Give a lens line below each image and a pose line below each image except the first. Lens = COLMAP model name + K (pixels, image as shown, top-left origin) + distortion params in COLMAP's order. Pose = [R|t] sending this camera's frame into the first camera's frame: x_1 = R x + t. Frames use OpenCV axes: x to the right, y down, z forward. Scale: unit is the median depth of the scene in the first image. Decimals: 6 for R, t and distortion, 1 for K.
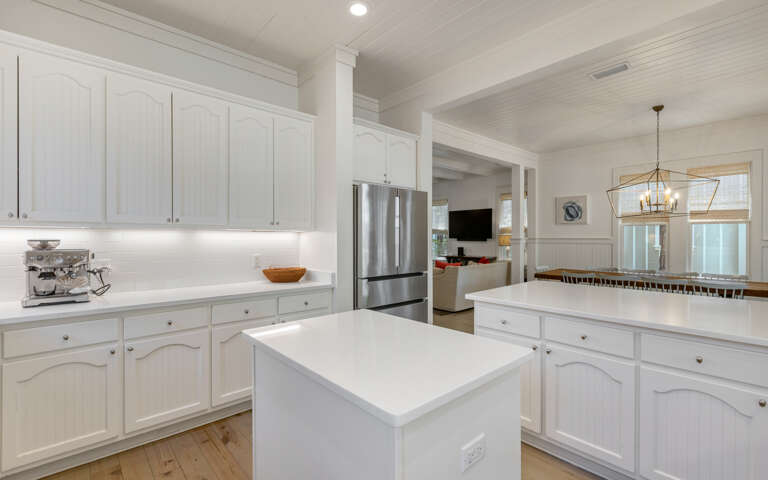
lens RADIAL K [[339.4, 0, 384.0], [0, 339.4, 240.0], [0, 0, 1]] dist [-0.000741, -0.000051]
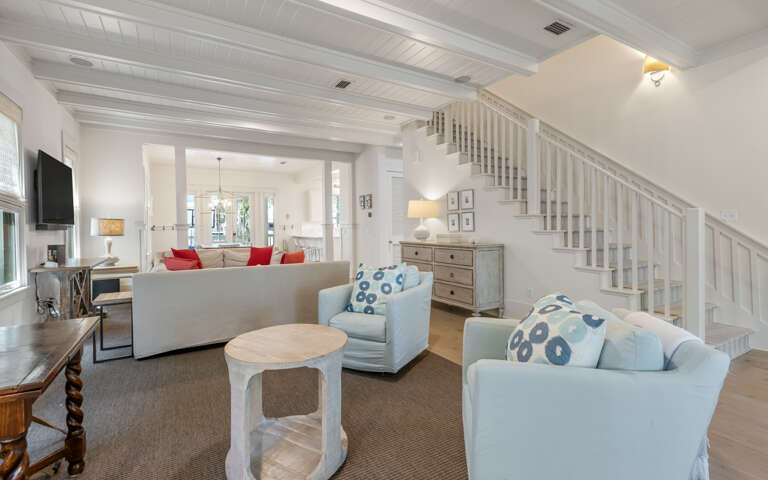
lens RADIAL K [[344.7, 0, 382.2], [0, 344.7, 224.7], [0, 0, 1]] dist [0.002850, 0.000373]
pose [[-0.980910, 0.010523, 0.194178, -0.246844], [0.011152, 0.999936, 0.002147, 0.000192], [-0.194143, 0.004271, -0.980964, 1.337481]]
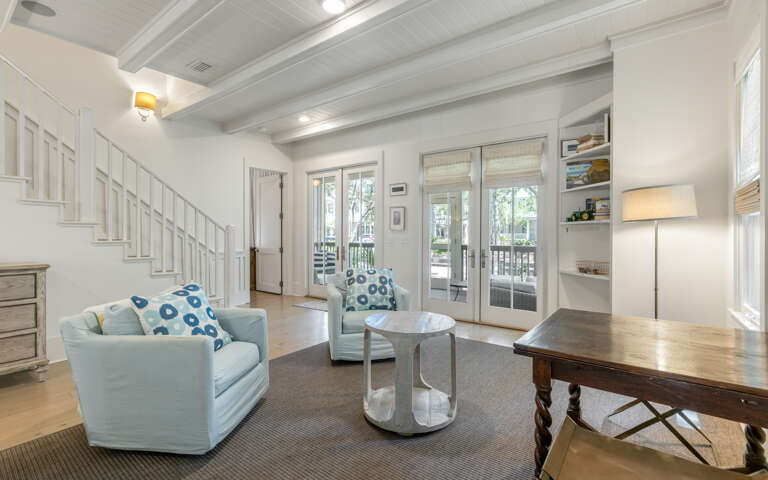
lens RADIAL K [[344.7, 0, 382.2], [0, 344.7, 224.7], [0, 0, 1]] dist [0.002850, 0.000373]
pose [[0.181227, -0.025195, -0.983119, 0.075342], [-0.002002, 0.999660, -0.025988, 0.001835], [0.983439, 0.006678, 0.181115, 1.104681]]
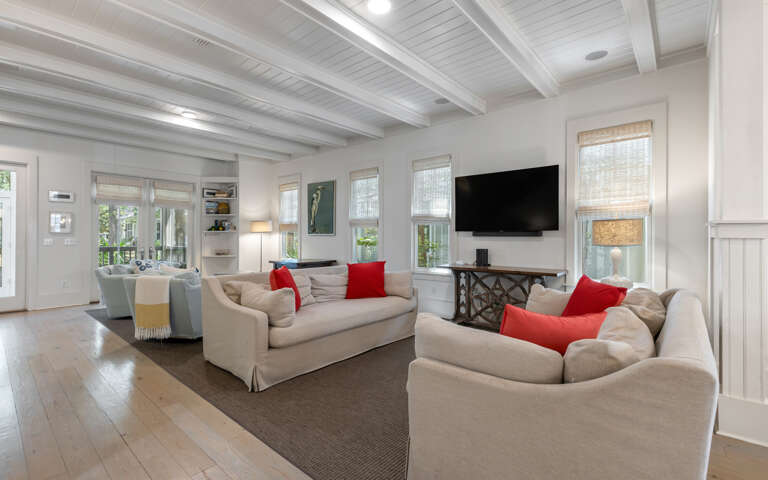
lens RADIAL K [[339.4, 0, 384.0], [0, 339.4, 240.0], [0, 0, 1]] dist [-0.000741, -0.000051]
pose [[0.992816, -0.001582, 0.119639, 0.027828], [0.001047, 0.999989, 0.004534, 0.005805], [-0.119645, -0.004376, 0.992807, 0.534125]]
